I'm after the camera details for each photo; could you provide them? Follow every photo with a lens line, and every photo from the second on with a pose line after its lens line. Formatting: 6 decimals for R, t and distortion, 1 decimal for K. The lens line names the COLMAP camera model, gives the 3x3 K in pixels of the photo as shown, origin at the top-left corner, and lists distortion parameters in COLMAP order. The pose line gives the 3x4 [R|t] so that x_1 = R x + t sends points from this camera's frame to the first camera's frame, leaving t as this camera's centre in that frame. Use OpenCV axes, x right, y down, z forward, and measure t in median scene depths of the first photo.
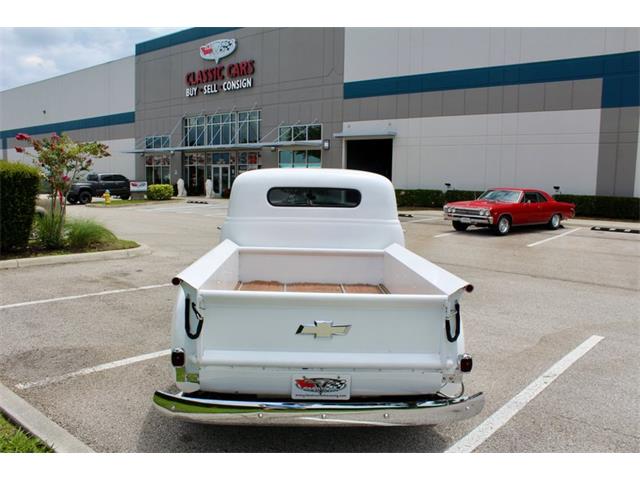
lens RADIAL K [[535.0, 0, 319.7], [0, 535.0, 249.3], [0, 0, 1]] dist [-0.164578, 0.140852]
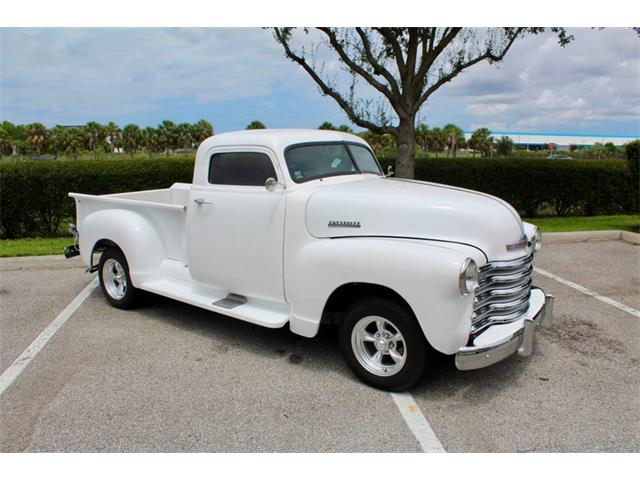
lens RADIAL K [[535.0, 0, 321.2], [0, 535.0, 242.1], [0, 0, 1]] dist [-0.164578, 0.140852]
pose [[-0.636024, 0.114683, -0.763100, 0.343817], [-0.113211, 0.964327, 0.239283, -0.098184], [0.763320, 0.238581, -0.600352, 0.839094]]
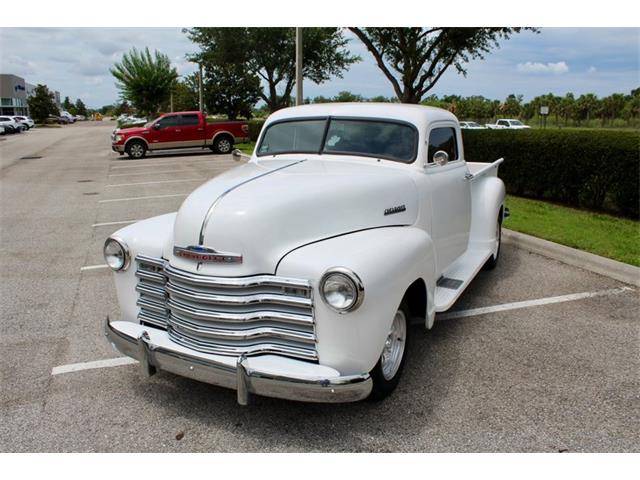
lens RADIAL K [[535.0, 0, 317.3], [0, 535.0, 239.8], [0, 0, 1]] dist [-0.164578, 0.140852]
pose [[-0.861322, -0.137305, 0.489154, -0.201907], [0.050179, 0.935091, 0.350837, -0.127605], [-0.505576, 0.326729, -0.798525, 0.912792]]
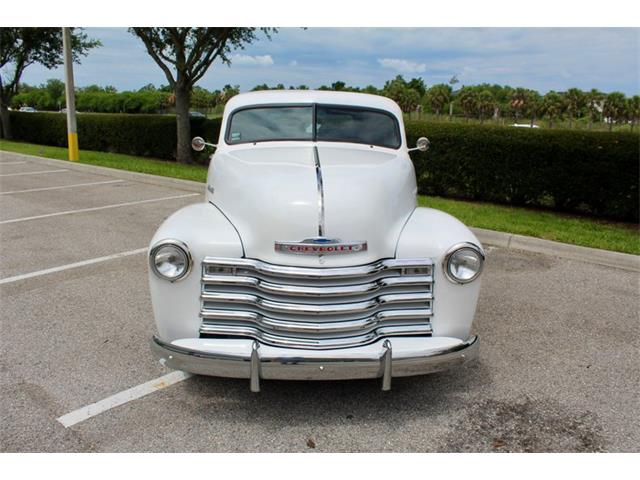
lens RADIAL K [[535.0, 0, 318.6], [0, 535.0, 239.3], [0, 0, 1]] dist [-0.164578, 0.140852]
pose [[-0.998687, -0.051221, 0.000301, -0.017525], [-0.047514, 0.928588, 0.368058, -0.126100], [-0.019131, 0.367560, -0.929803, 0.966420]]
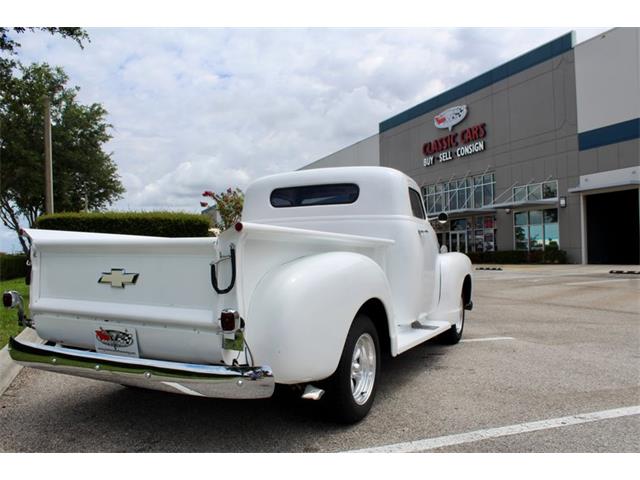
lens RADIAL K [[535.0, 0, 318.4], [0, 535.0, 241.4], [0, 0, 1]] dist [-0.164578, 0.140852]
pose [[0.874856, -0.041525, -0.482600, 0.212003], [-0.035762, 0.988062, -0.149847, 0.057799], [0.483061, 0.148354, 0.862927, 0.095231]]
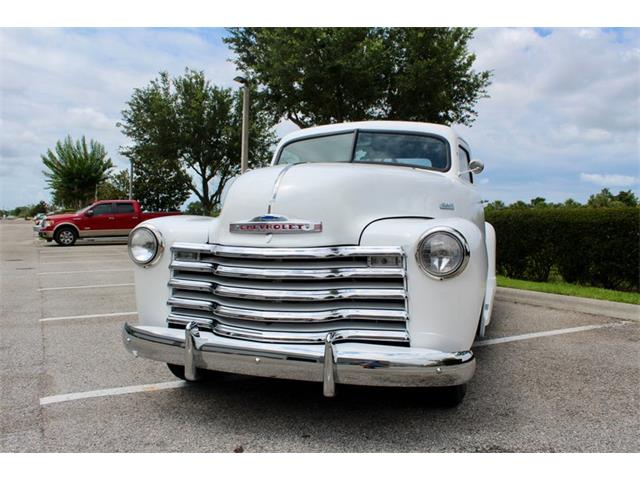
lens RADIAL K [[535.0, 0, 317.5], [0, 535.0, 240.9], [0, 0, 1]] dist [-0.164578, 0.140852]
pose [[-0.927205, -0.048252, 0.371434, -0.126824], [0.014582, 0.986265, 0.164526, -0.060125], [-0.374271, 0.157966, -0.913766, 0.938282]]
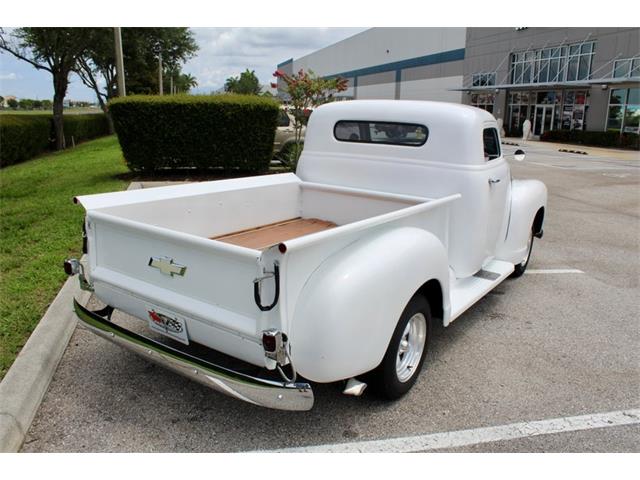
lens RADIAL K [[535.0, 0, 316.2], [0, 535.0, 244.9], [0, 0, 1]] dist [-0.164578, 0.140852]
pose [[0.795901, 0.150558, -0.586408, 0.210606], [-0.088758, 0.987137, 0.132976, -0.010446], [0.598885, -0.053787, 0.799027, 0.108779]]
